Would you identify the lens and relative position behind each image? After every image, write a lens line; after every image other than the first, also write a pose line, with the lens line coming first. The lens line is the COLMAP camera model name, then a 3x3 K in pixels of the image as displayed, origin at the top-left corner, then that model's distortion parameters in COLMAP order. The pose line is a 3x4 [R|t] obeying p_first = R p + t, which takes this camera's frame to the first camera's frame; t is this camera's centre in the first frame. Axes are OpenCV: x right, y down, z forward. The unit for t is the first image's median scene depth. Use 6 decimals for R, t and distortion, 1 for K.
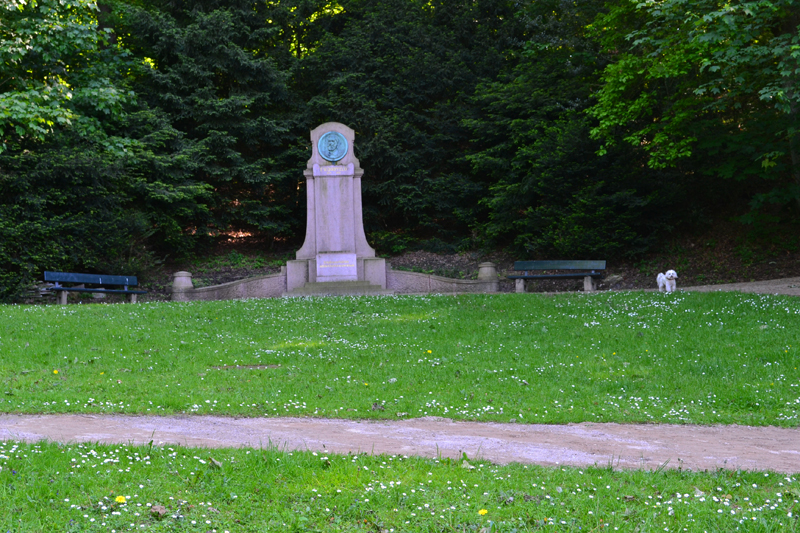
lens RADIAL K [[1277.1, 0, 400.1], [0, 1277.1, 266.4], [0, 0, 1]] dist [-0.016634, 0.000000]
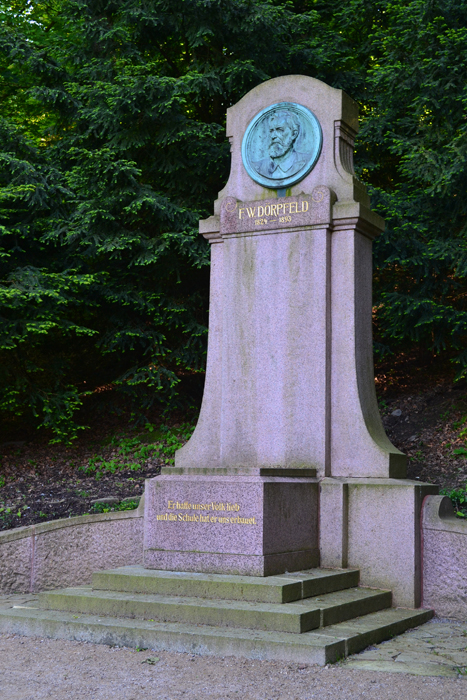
lens RADIAL K [[1027.0, 0, 234.1], [0, 1027.0, 350.7], [0, 0, 1]] dist [0.024118, 0.000000]
pose [[0.861853, -0.010249, -0.507055, 0.076266], [0.006429, 0.999936, -0.009283, -0.036214], [0.507118, 0.004741, 0.861864, 0.758616]]
